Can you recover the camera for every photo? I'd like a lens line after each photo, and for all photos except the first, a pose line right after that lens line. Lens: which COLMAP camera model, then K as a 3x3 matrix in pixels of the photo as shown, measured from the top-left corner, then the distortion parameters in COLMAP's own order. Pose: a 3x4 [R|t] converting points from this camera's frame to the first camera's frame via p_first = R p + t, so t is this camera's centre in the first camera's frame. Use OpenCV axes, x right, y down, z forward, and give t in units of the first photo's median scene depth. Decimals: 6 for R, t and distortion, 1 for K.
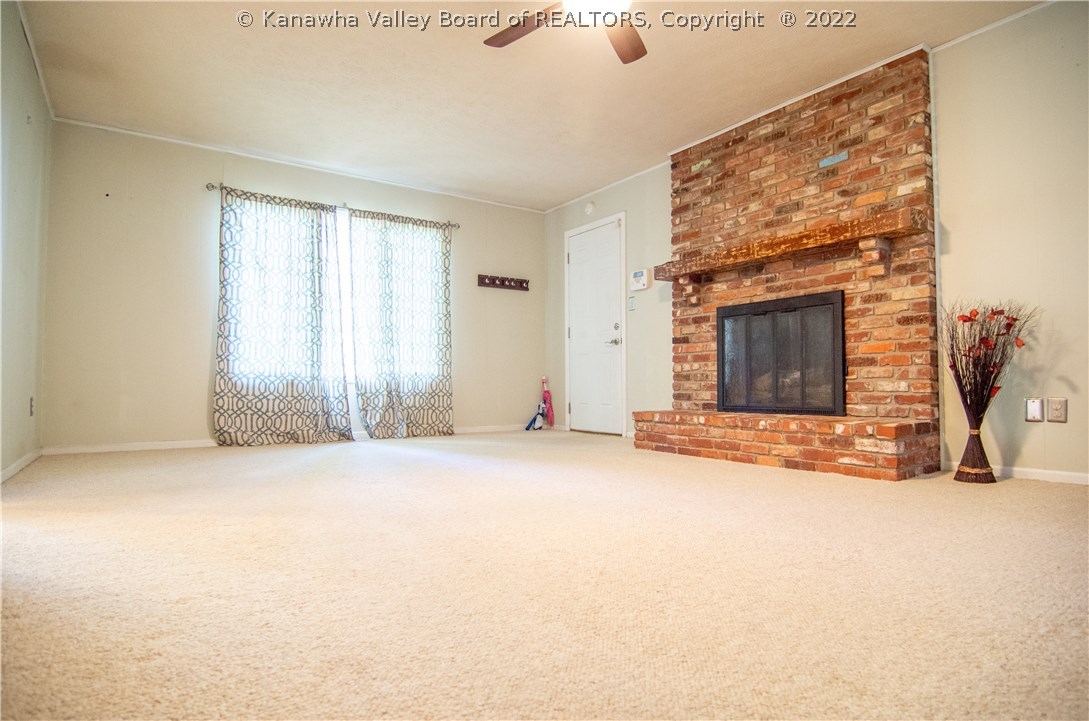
lens RADIAL K [[596.6, 0, 544.5], [0, 596.6, 360.5], [0, 0, 1]] dist [-0.001309, -0.000508]
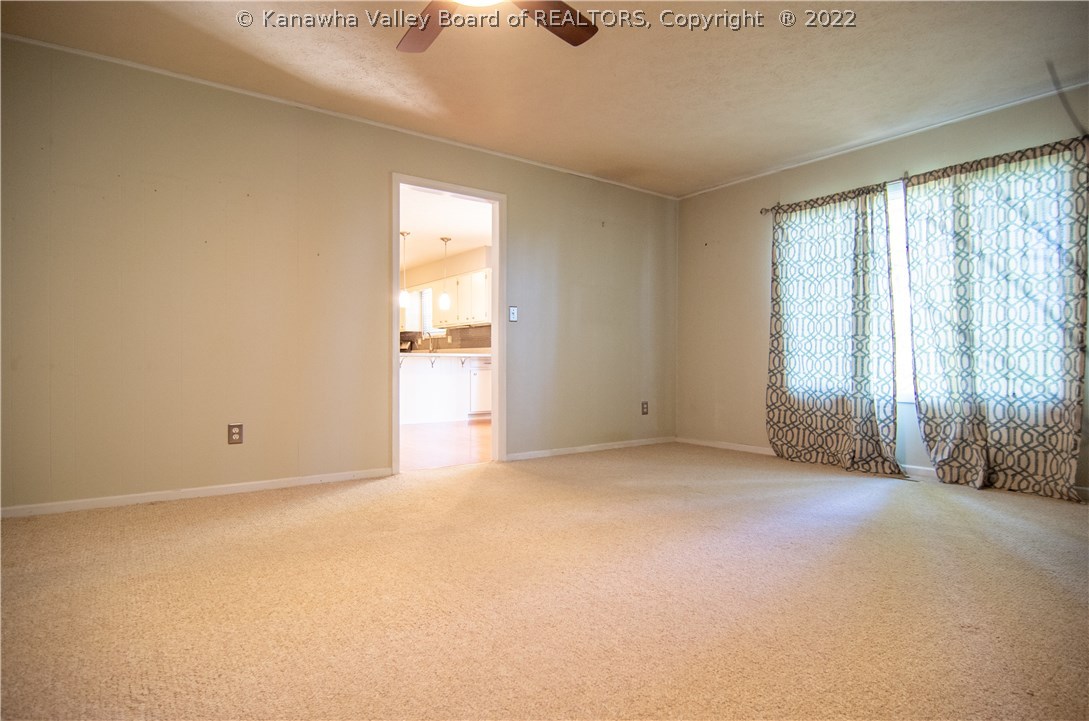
lens RADIAL K [[596.6, 0, 544.5], [0, 596.6, 360.5], [0, 0, 1]] dist [-0.001309, -0.000508]
pose [[0.037104, 0.001668, -0.999310, 0.459399], [0.044357, 0.999010, 0.003315, -0.043777], [0.998326, -0.044449, 0.036993, 0.525179]]
